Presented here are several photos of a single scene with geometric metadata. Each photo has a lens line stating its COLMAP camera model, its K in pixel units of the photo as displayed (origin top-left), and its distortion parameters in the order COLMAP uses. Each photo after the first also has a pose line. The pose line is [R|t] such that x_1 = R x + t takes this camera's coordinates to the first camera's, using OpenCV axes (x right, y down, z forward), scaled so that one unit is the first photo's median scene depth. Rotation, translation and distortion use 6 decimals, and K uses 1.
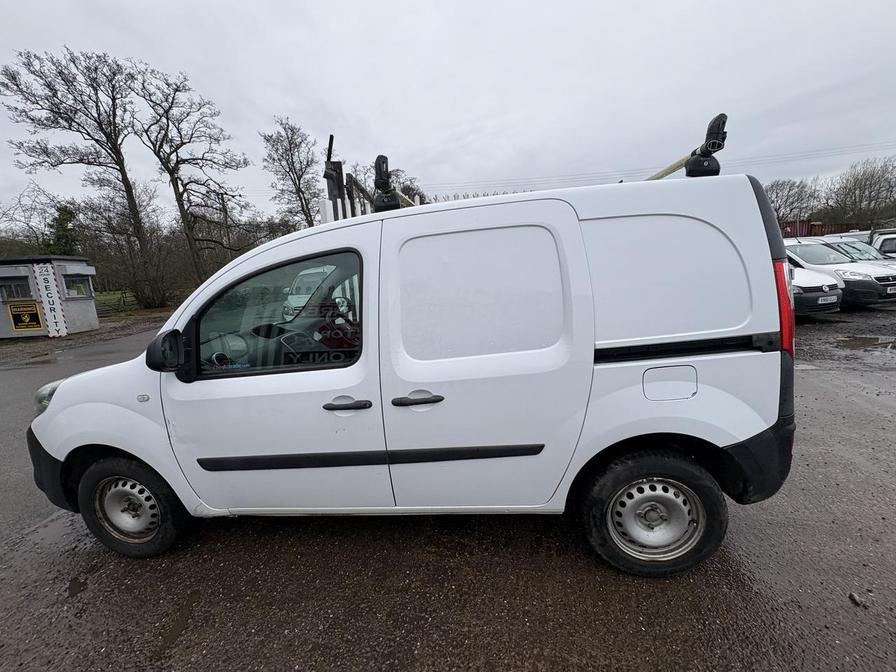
lens RADIAL K [[356.6, 0, 447.3], [0, 356.6, 336.7], [0, 0, 1]] dist [0.002747, -0.000333]
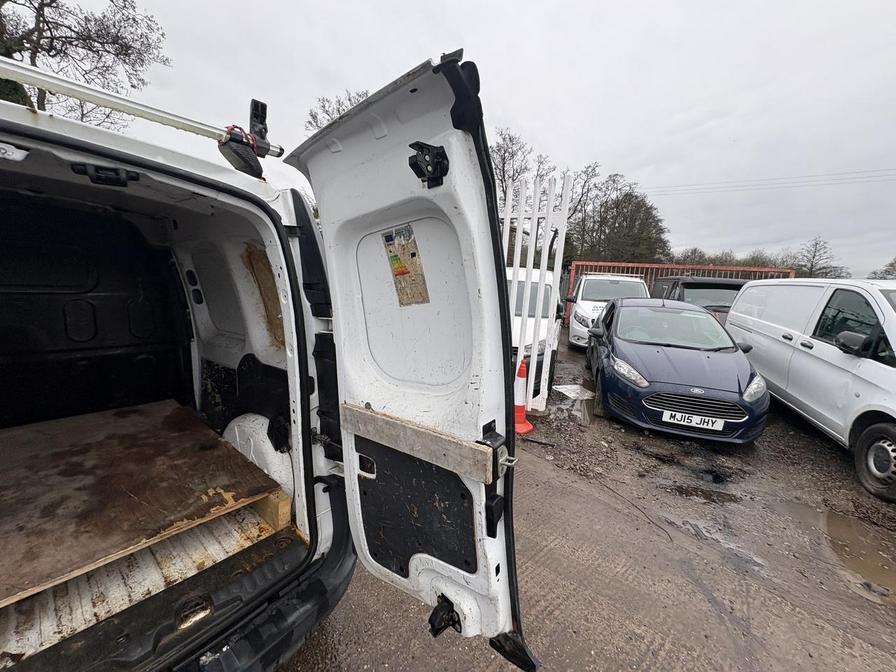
lens RADIAL K [[356.6, 0, 450.0], [0, 356.6, 335.3], [0, 0, 1]] dist [0.002747, -0.000333]
pose [[0.831394, 0.200697, -0.518174, 0.132774], [-0.213743, 0.976256, 0.035176, -0.032899], [0.512930, 0.081511, 0.854552, 0.108969]]
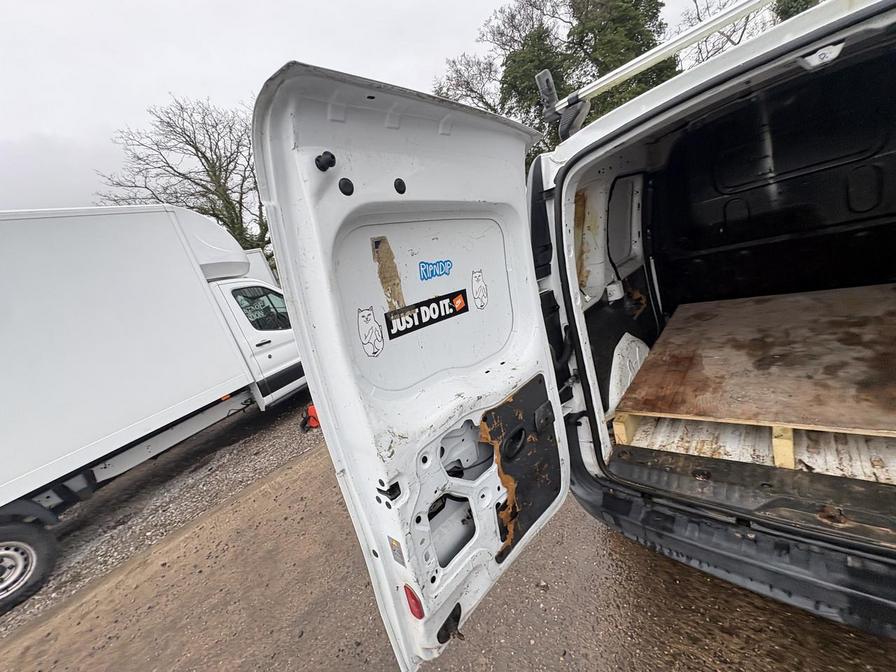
lens RADIAL K [[356.6, 0, 448.3], [0, 356.6, 332.1], [0, 0, 1]] dist [0.002747, -0.000333]
pose [[-0.514724, 0.442559, -0.734303, 0.138387], [0.199347, 0.894778, 0.399540, -0.037376], [0.833859, 0.059272, -0.548786, 0.103356]]
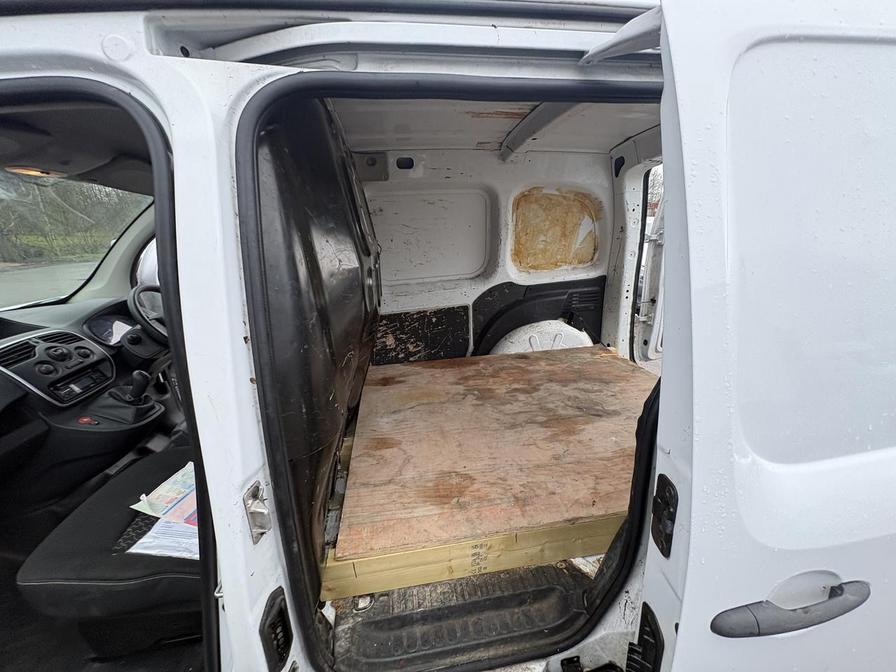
lens RADIAL K [[356.6, 0, 447.1], [0, 356.6, 340.3], [0, 0, 1]] dist [0.002747, -0.000333]
pose [[0.962882, -0.026709, 0.268598, -0.006769], [-0.002352, 0.994224, 0.107298, -0.007331], [-0.269912, -0.103947, 0.957258, 0.058011]]
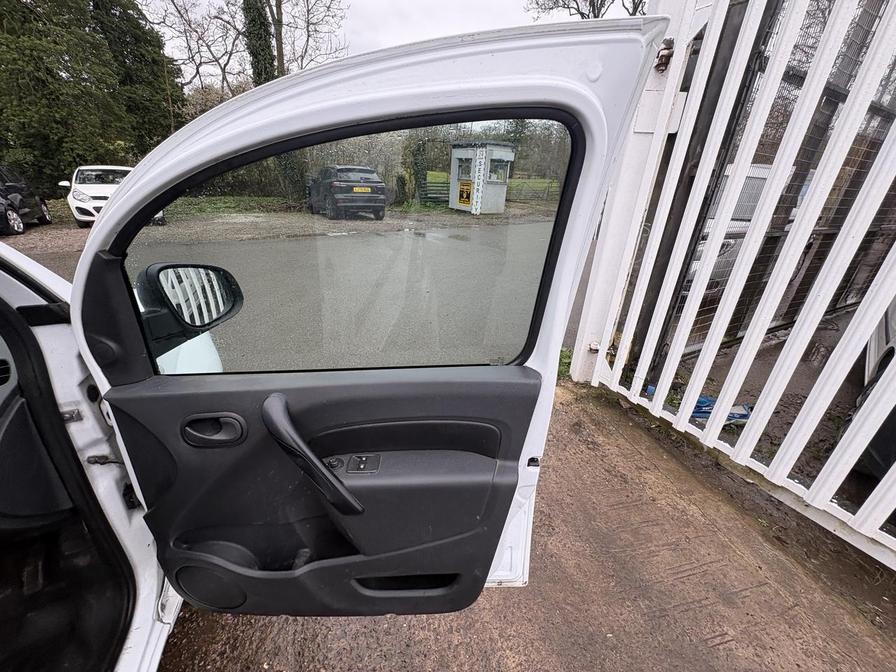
lens RADIAL K [[356.6, 0, 449.3], [0, 356.6, 334.5], [0, 0, 1]] dist [0.002747, -0.000333]
pose [[0.459304, 0.435018, -0.774467, -0.009252], [-0.231383, 0.900367, 0.368512, -0.037086], [0.857614, 0.009939, 0.514198, 0.195038]]
